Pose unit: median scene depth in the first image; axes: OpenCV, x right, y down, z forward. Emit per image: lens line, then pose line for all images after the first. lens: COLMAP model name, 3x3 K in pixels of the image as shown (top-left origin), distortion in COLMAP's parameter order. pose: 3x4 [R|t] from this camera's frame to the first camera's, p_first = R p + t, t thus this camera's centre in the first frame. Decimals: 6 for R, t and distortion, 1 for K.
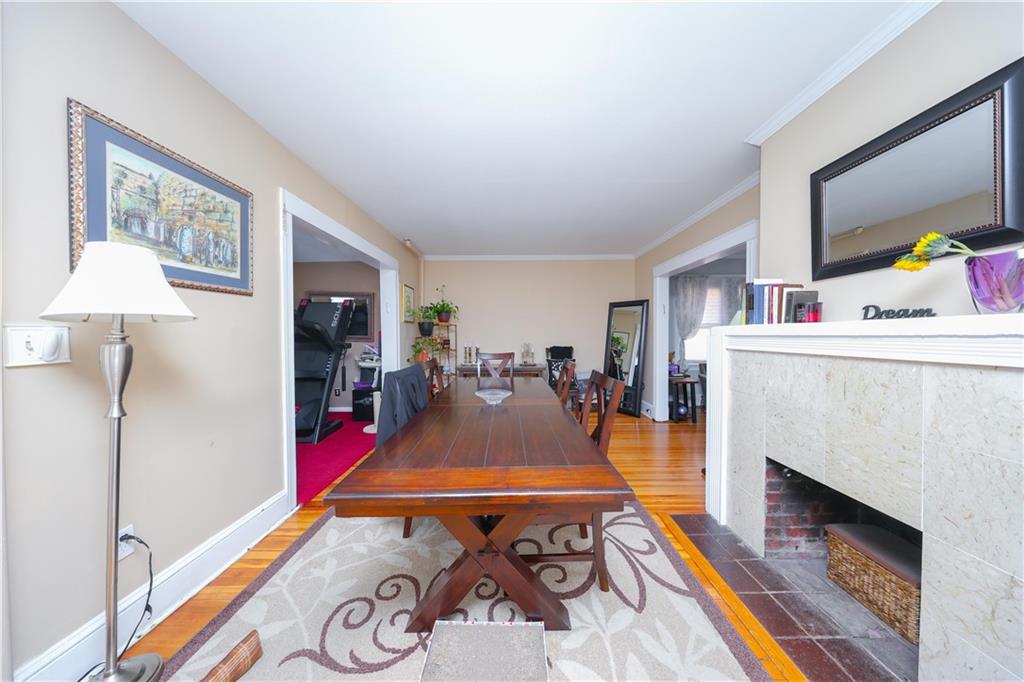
lens RADIAL K [[295.7, 0, 513.5], [0, 295.7, 339.2], [0, 0, 1]] dist [-0.000938, -0.000068]
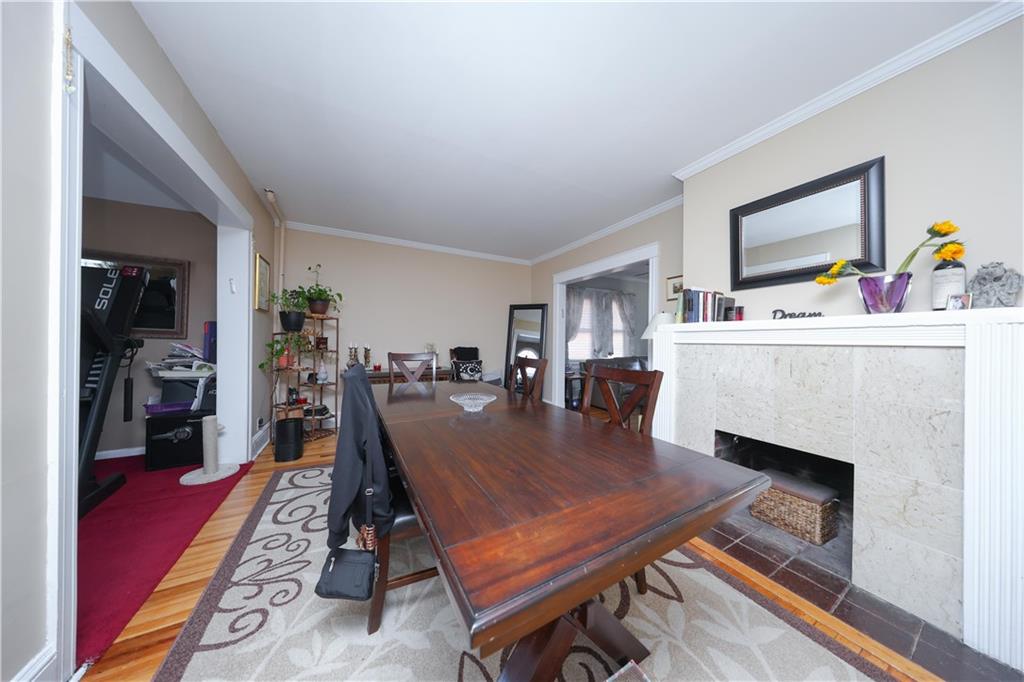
lens RADIAL K [[294.0, 0, 512.0], [0, 294.0, 341.0], [0, 0, 1]] dist [-0.000764, 0.000004]
pose [[0.877962, 0.013893, 0.478529, -0.448933], [-0.007058, 0.999846, -0.016079, 0.051883], [-0.478679, 0.010740, 0.877925, 0.313370]]
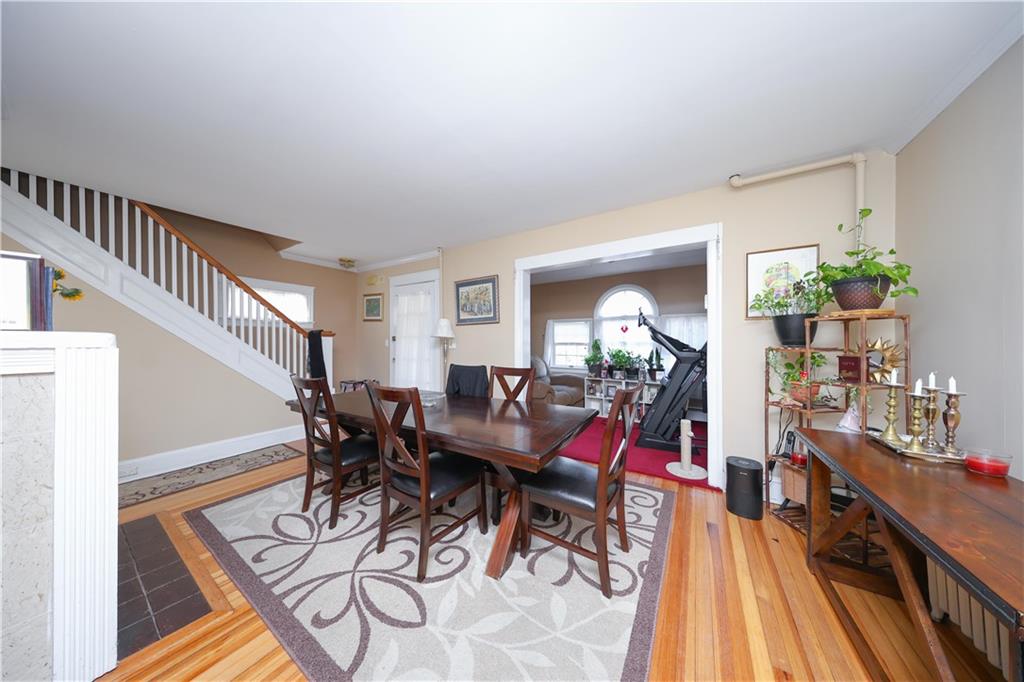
lens RADIAL K [[294.0, 0, 512.0], [0, 294.0, 341.0], [0, 0, 1]] dist [-0.000764, 0.000004]
pose [[-0.537525, 0.006932, -0.843219, 0.868963], [-0.008798, 0.999866, 0.013828, -0.052548], [0.843202, 0.014852, -0.537392, 2.333714]]
